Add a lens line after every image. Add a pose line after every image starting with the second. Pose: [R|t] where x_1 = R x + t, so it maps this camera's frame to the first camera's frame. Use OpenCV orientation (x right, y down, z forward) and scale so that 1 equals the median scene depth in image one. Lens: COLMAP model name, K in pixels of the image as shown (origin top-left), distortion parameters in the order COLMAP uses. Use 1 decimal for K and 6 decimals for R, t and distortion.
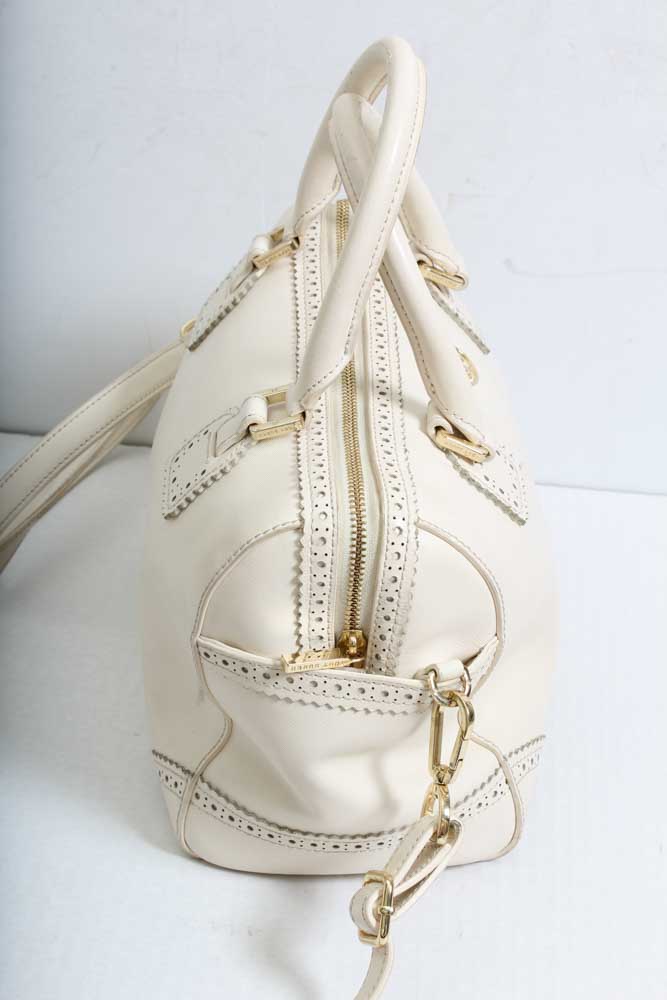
lens RADIAL K [[1993.3, 0, 332.2], [0, 1993.3, 499.2], [0, 0, 1]] dist [-0.093905, 0.000000]
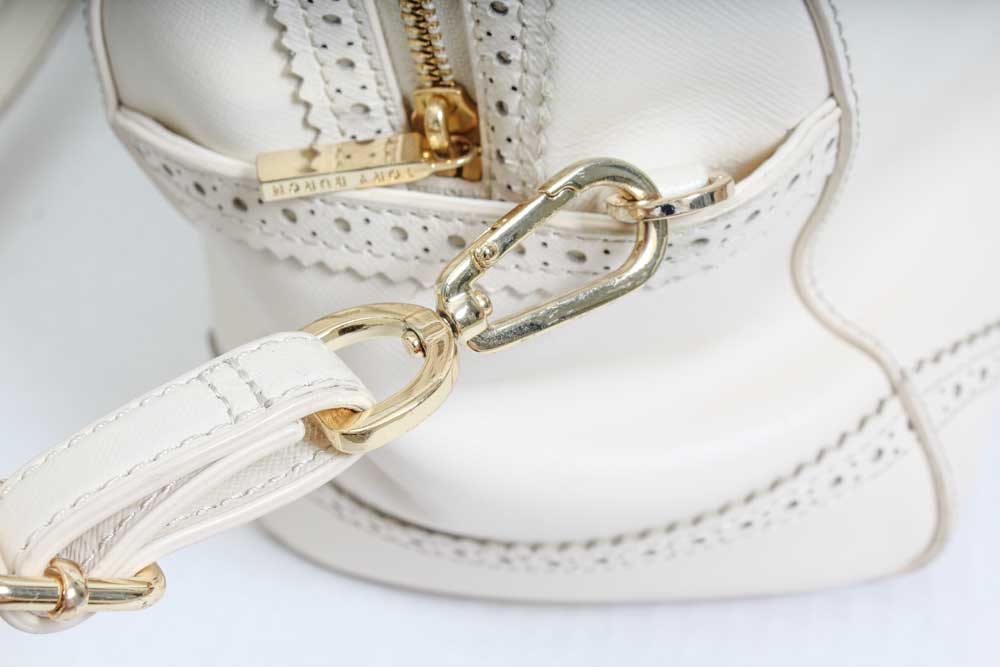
lens RADIAL K [[1993.3, 0, 502.0], [0, 1993.3, 337.6], [0, 0, 1]] dist [-0.093905, 0.000000]
pose [[0.959227, 0.023030, -0.281697, 0.135512], [0.036632, 0.978138, 0.204705, 0.033495], [0.280253, -0.206677, 0.937413, 0.623177]]
